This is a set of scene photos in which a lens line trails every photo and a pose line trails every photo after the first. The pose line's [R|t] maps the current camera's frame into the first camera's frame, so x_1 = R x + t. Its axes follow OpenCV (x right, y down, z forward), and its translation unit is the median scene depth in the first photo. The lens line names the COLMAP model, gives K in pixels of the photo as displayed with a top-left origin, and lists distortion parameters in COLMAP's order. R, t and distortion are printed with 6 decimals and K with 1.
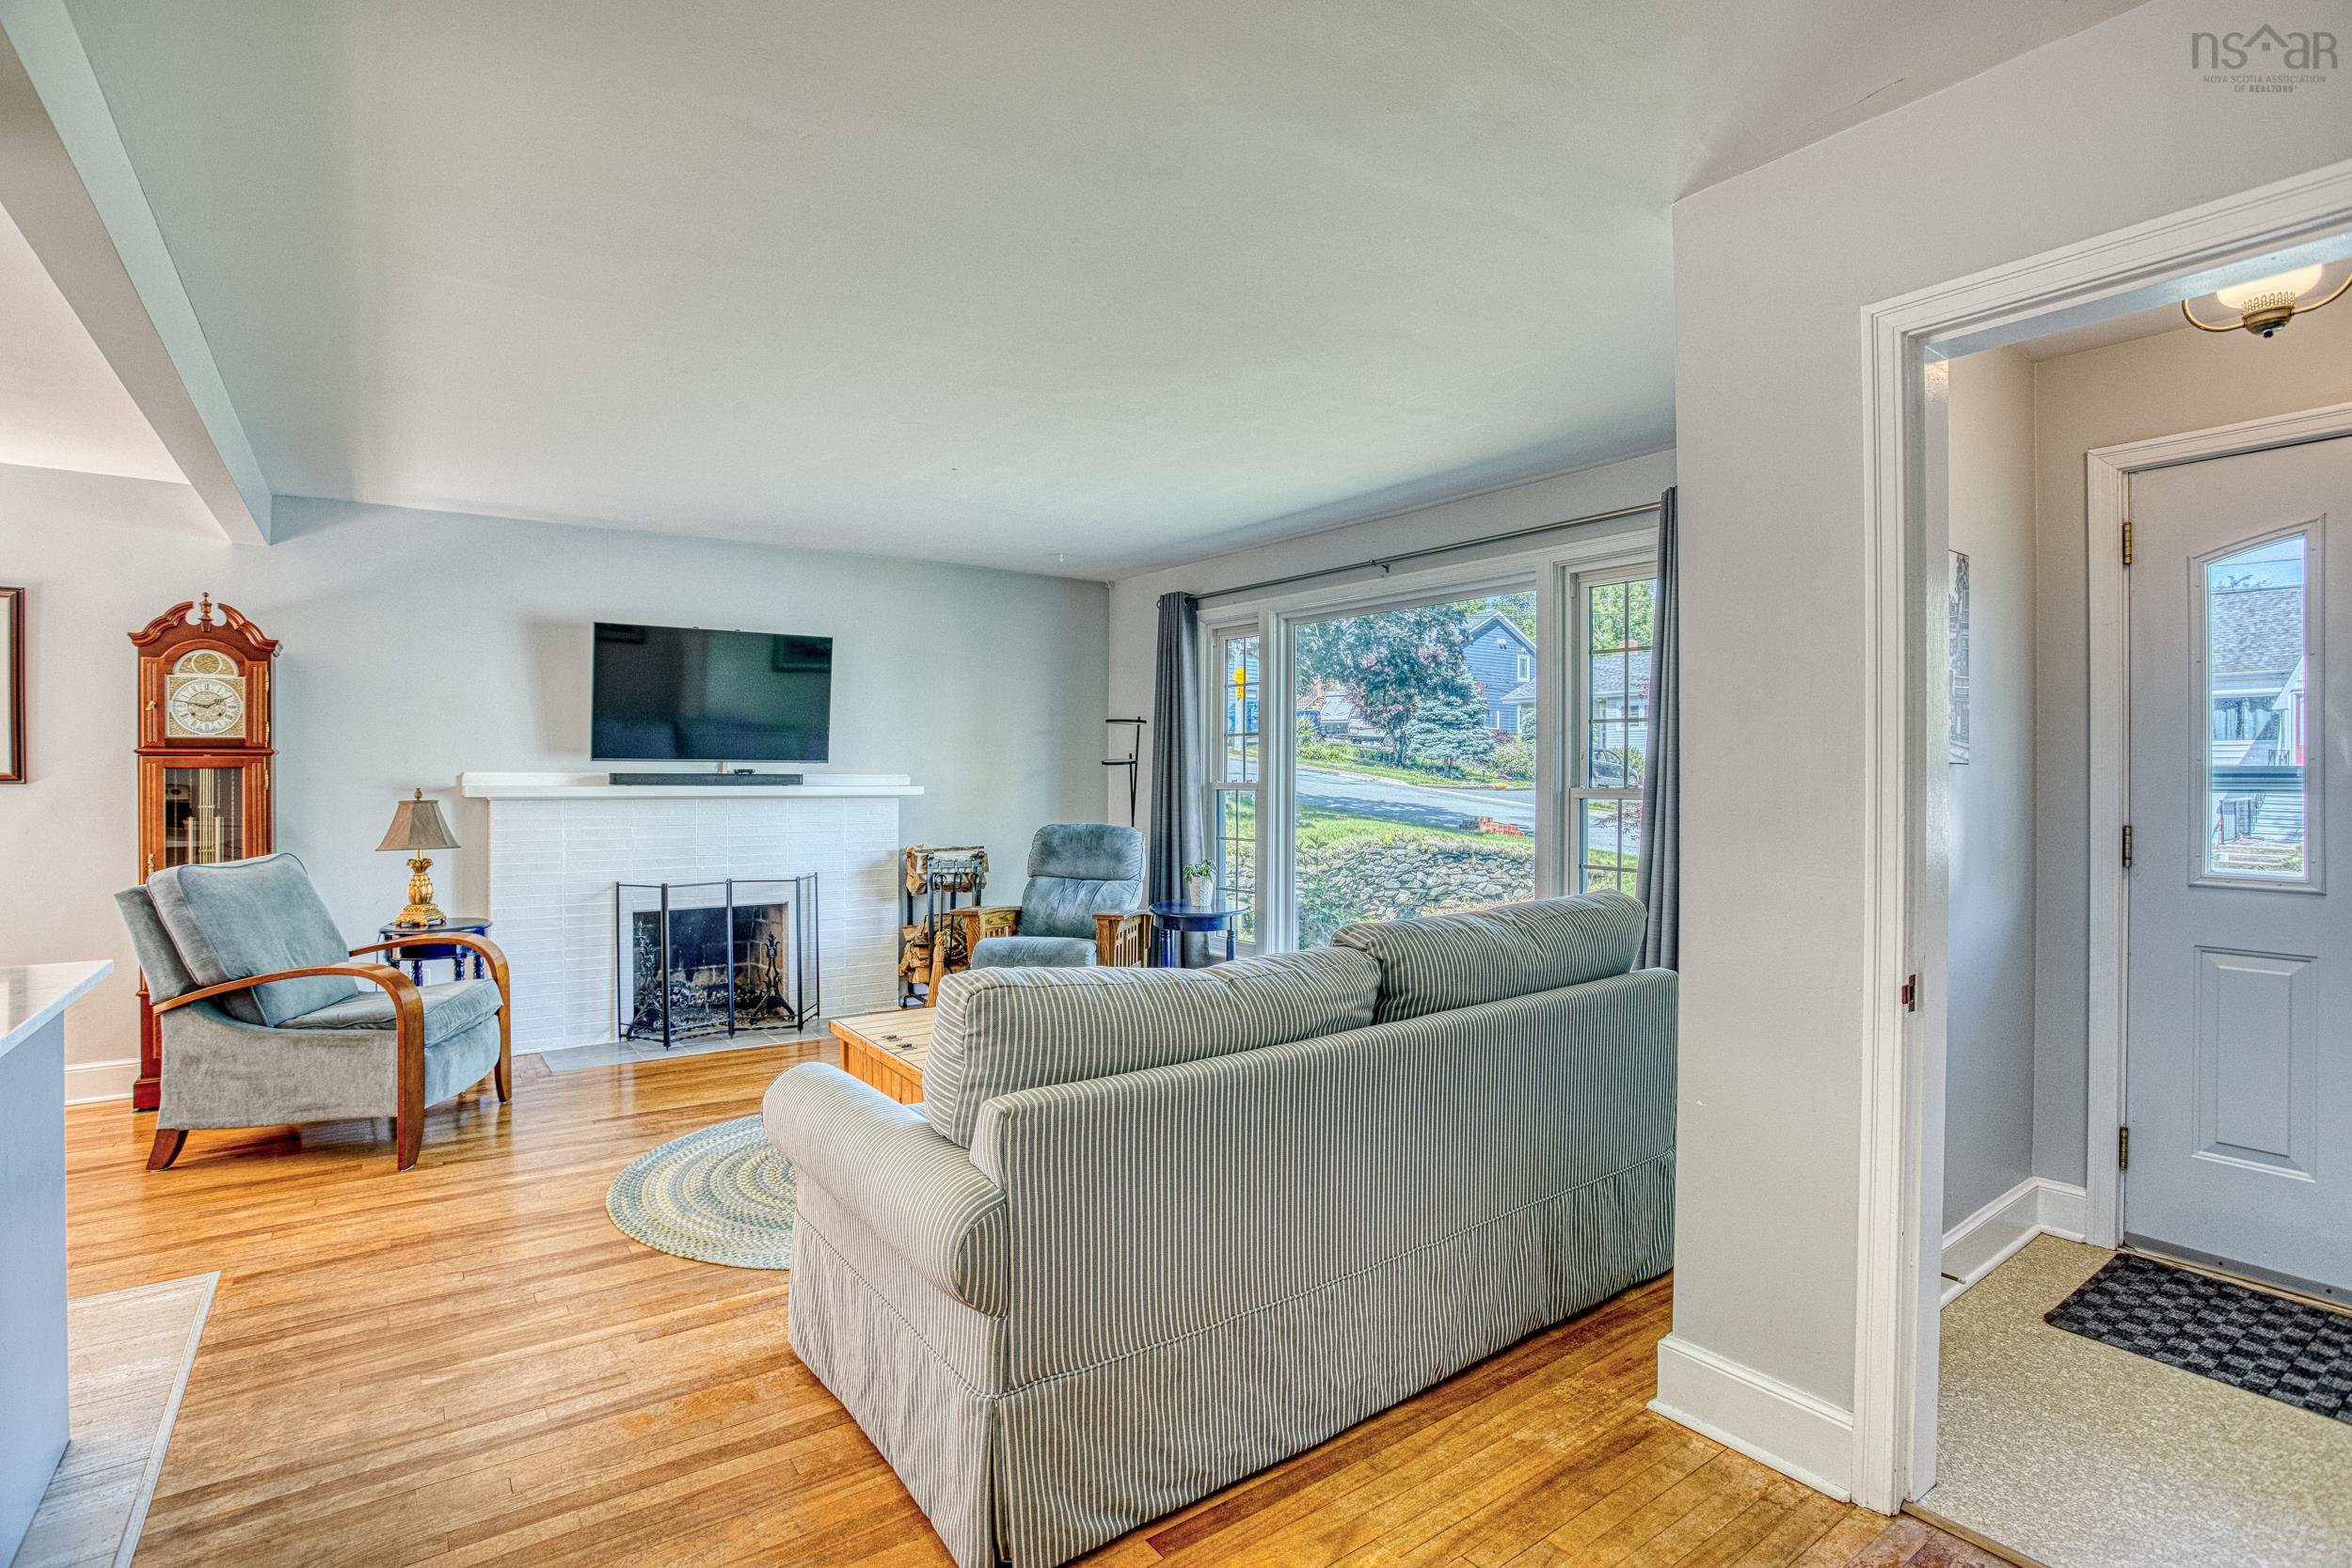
lens RADIAL K [[1141.0, 0, 1161.2], [0, 1141.0, 776.4], [0, 0, 1]] dist [-0.048183, 0.013931]
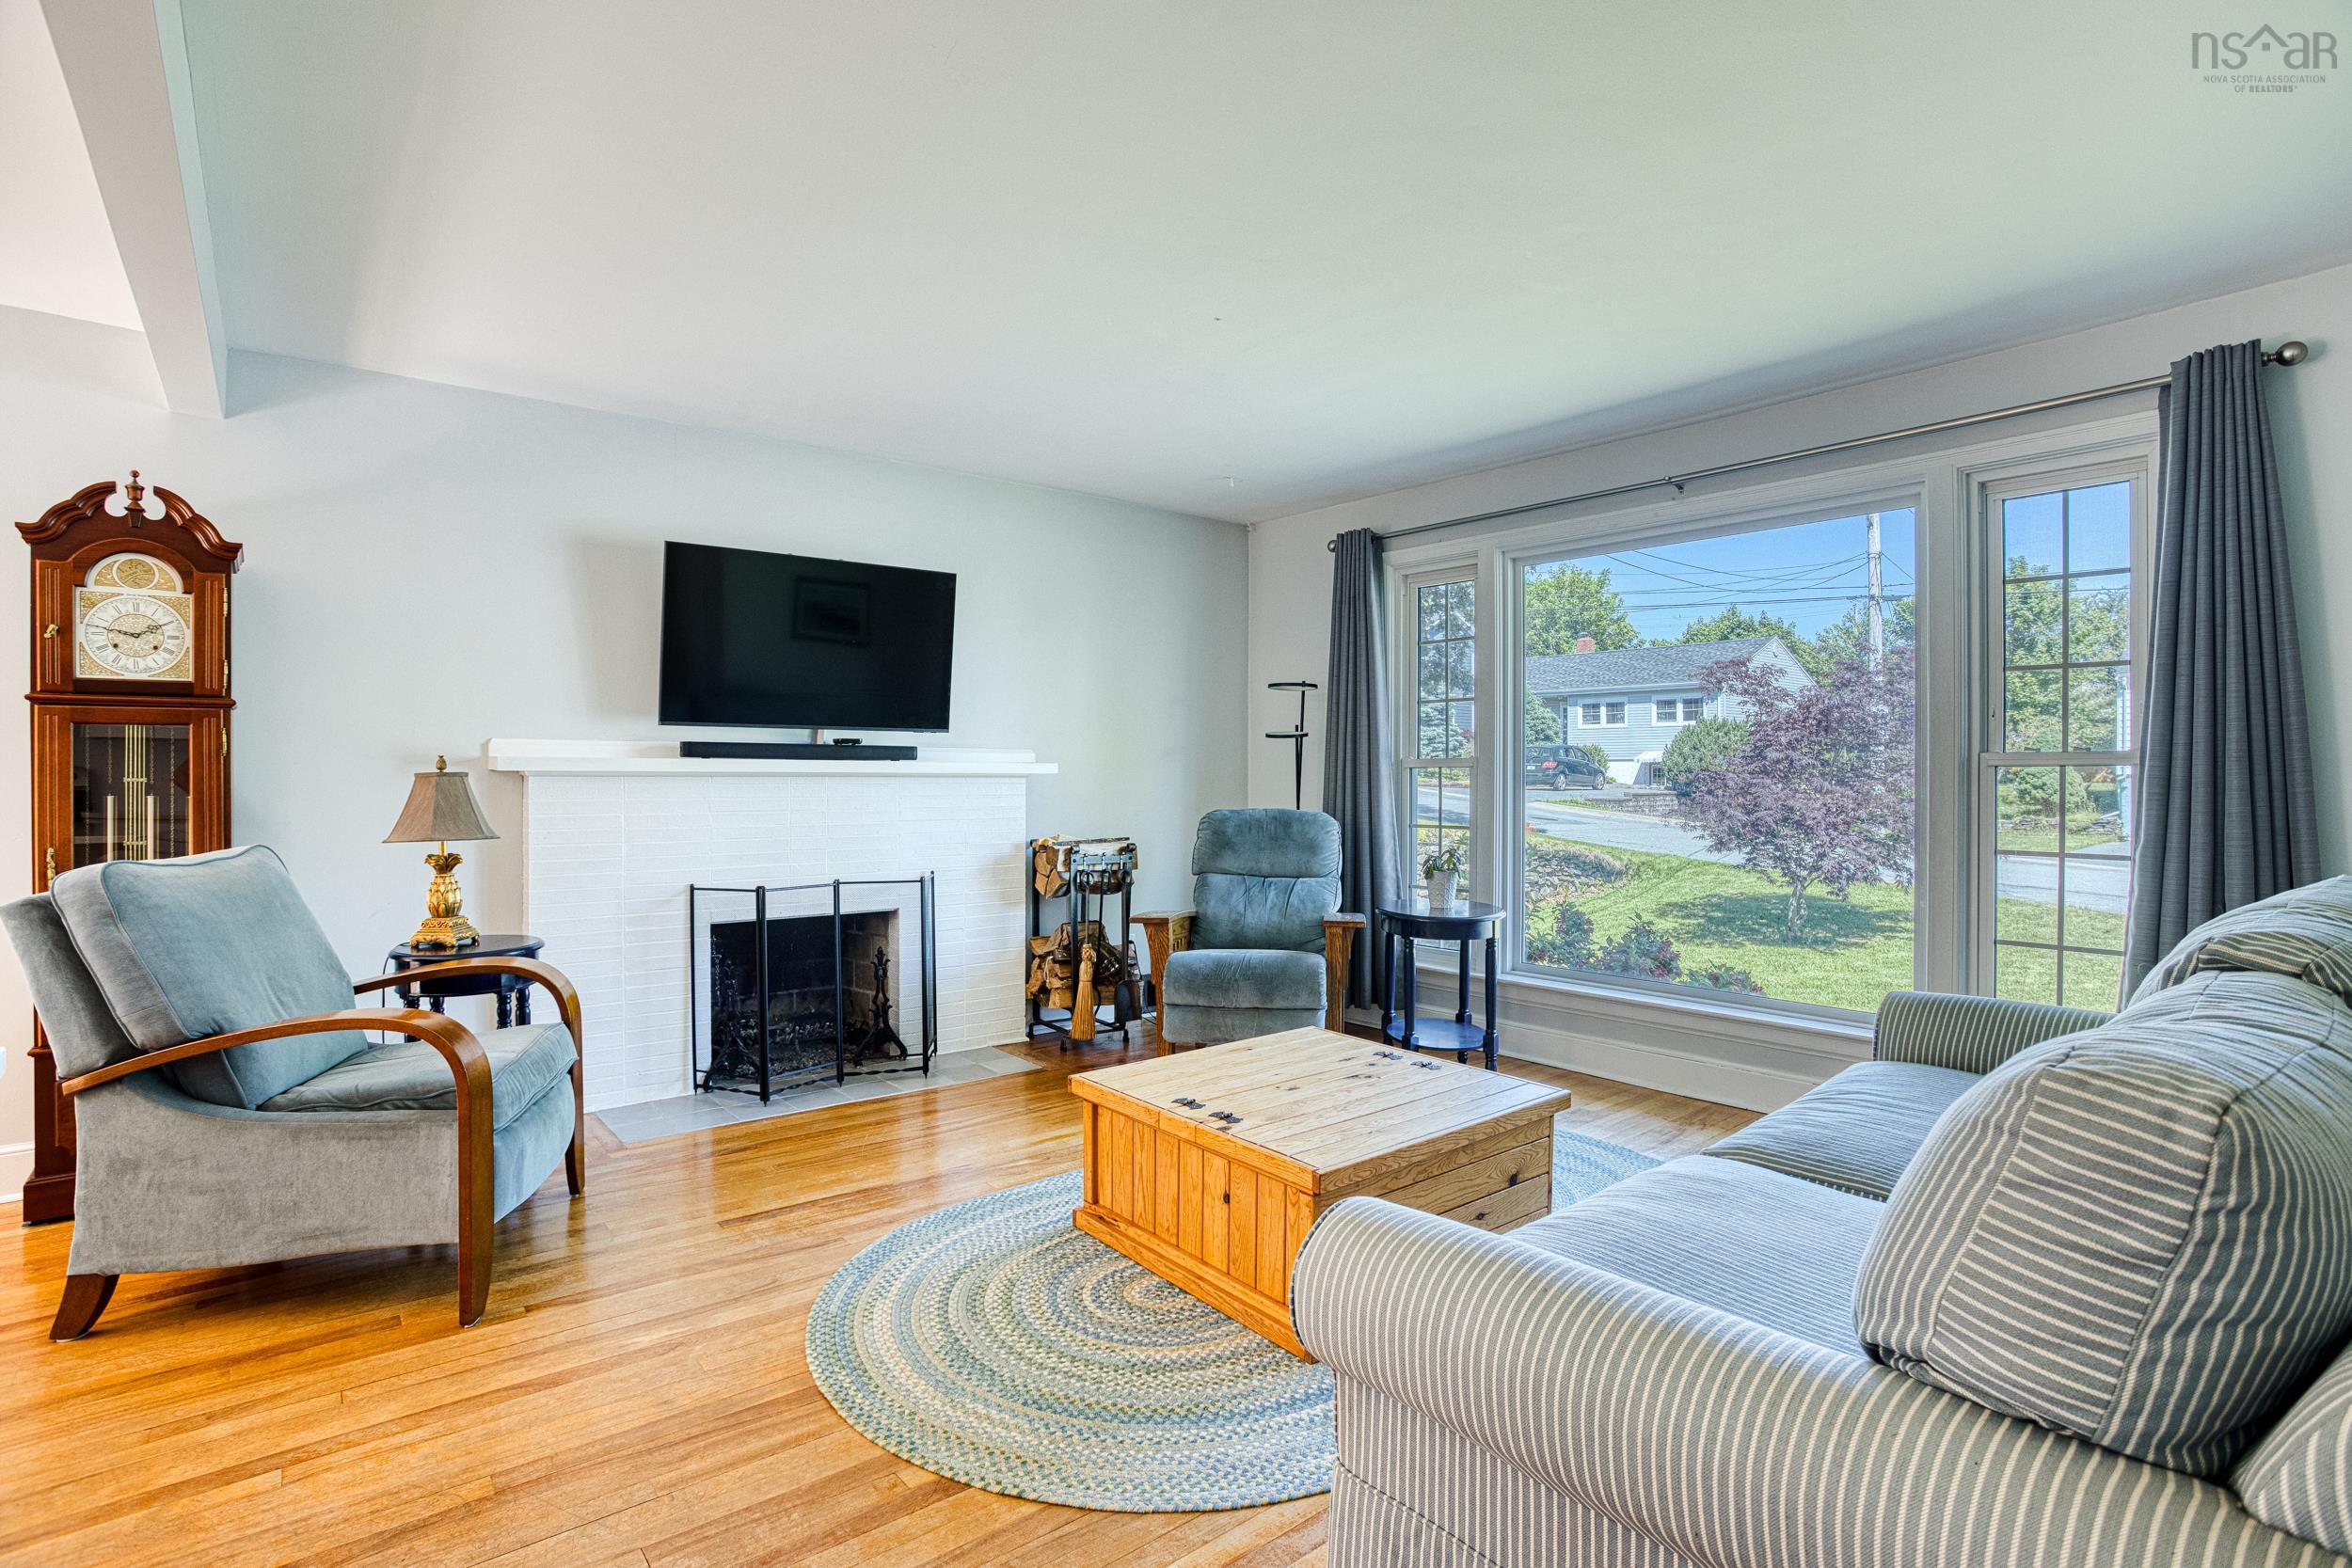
lens RADIAL K [[1141.0, 0, 1165.3], [0, 1141.0, 773.4], [0, 0, 1]] dist [-0.048183, 0.013931]
pose [[0.997921, -0.001189, 0.064443, -0.259482], [0.001431, 0.999992, -0.003712, 0.026634], [-0.064438, 0.003796, 0.997914, 0.265725]]
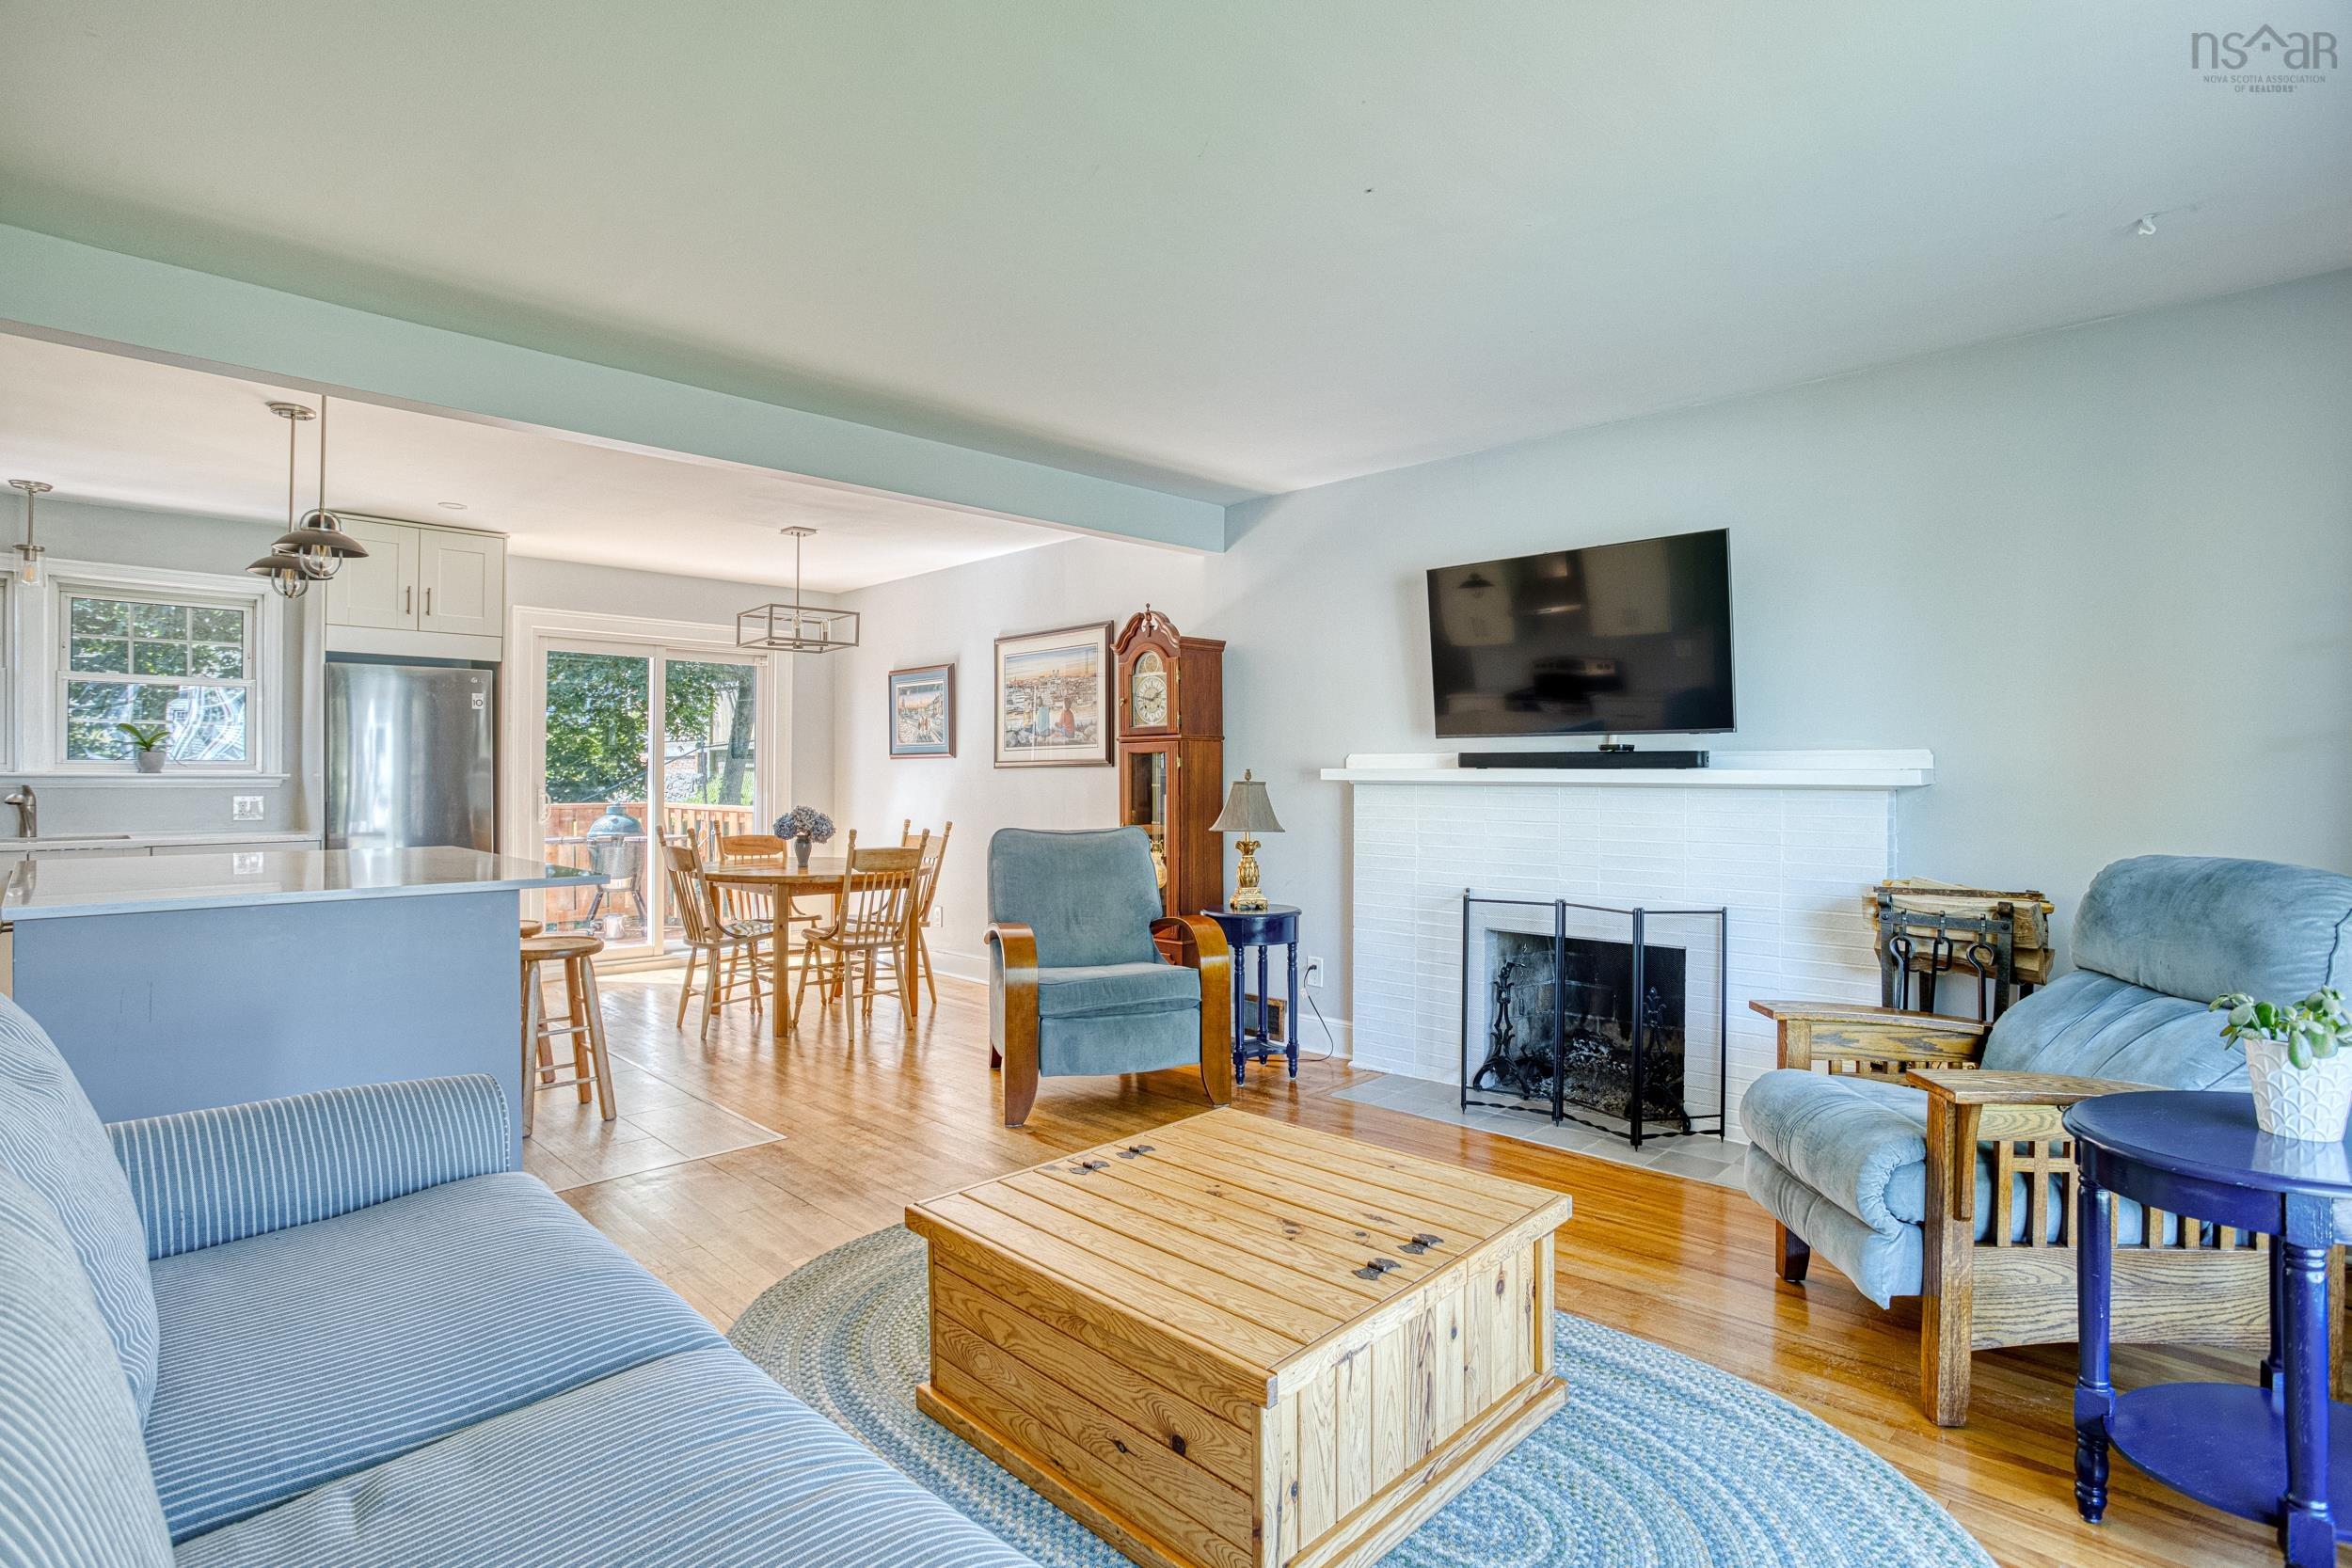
lens RADIAL K [[1141.0, 0, 1166.5], [0, 1141.0, 767.0], [0, 0, 1]] dist [-0.048183, 0.013931]
pose [[0.179287, -0.010845, -0.983737, 0.337551], [-0.005812, 0.999910, -0.012082, 0.022230], [0.983780, 0.007884, 0.179208, 0.789718]]
